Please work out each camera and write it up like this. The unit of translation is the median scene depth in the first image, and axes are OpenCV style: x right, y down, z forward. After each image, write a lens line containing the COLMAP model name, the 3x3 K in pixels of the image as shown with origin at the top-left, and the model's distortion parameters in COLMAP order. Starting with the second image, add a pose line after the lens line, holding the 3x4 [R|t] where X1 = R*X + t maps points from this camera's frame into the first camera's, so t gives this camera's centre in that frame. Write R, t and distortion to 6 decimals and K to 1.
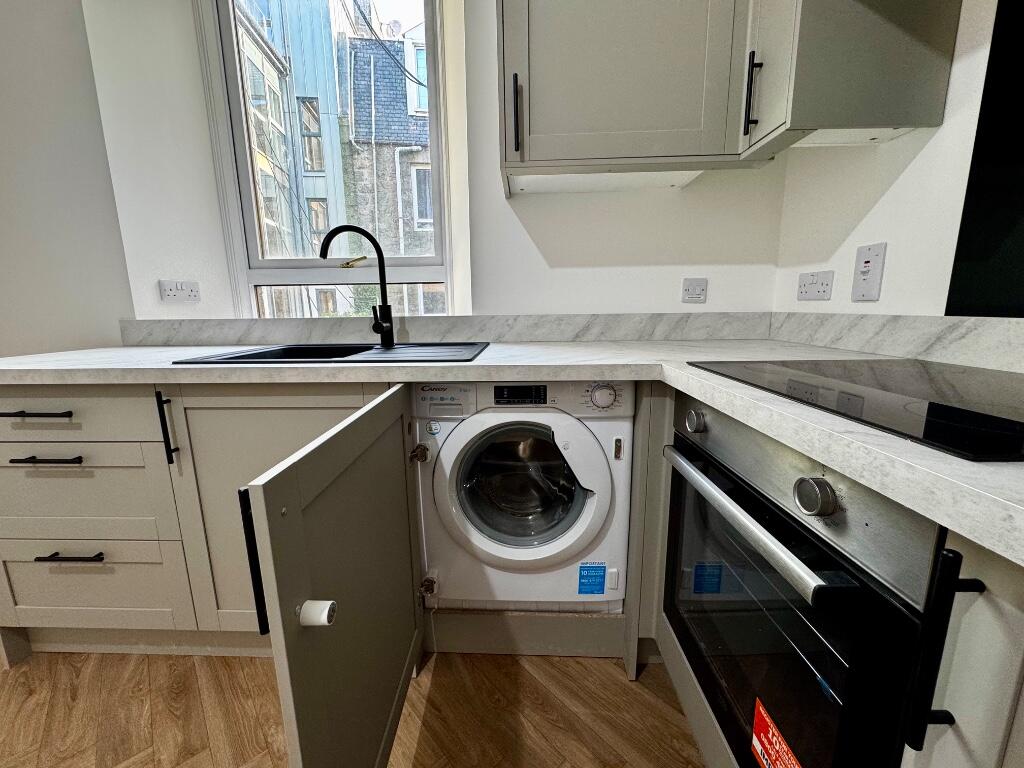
lens RADIAL K [[407.7, 0, 513.1], [0, 407.7, 383.8], [0, 0, 1]] dist [-0.004328, 0.000655]
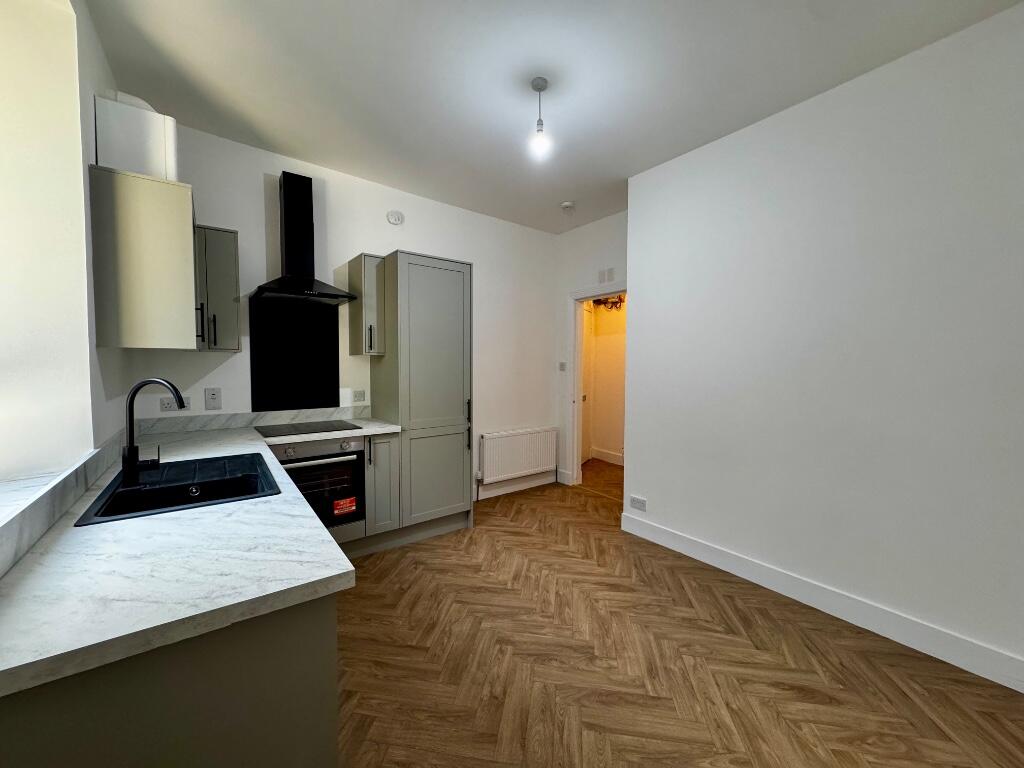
lens RADIAL K [[407.7, 0, 512.7], [0, 407.7, 386.2], [0, 0, 1]] dist [-0.004328, 0.000655]
pose [[-0.624851, -0.030419, 0.780151, -1.729759], [0.150939, 0.975683, 0.158935, -0.361397], [-0.766015, 0.217065, -0.605065, 0.840067]]
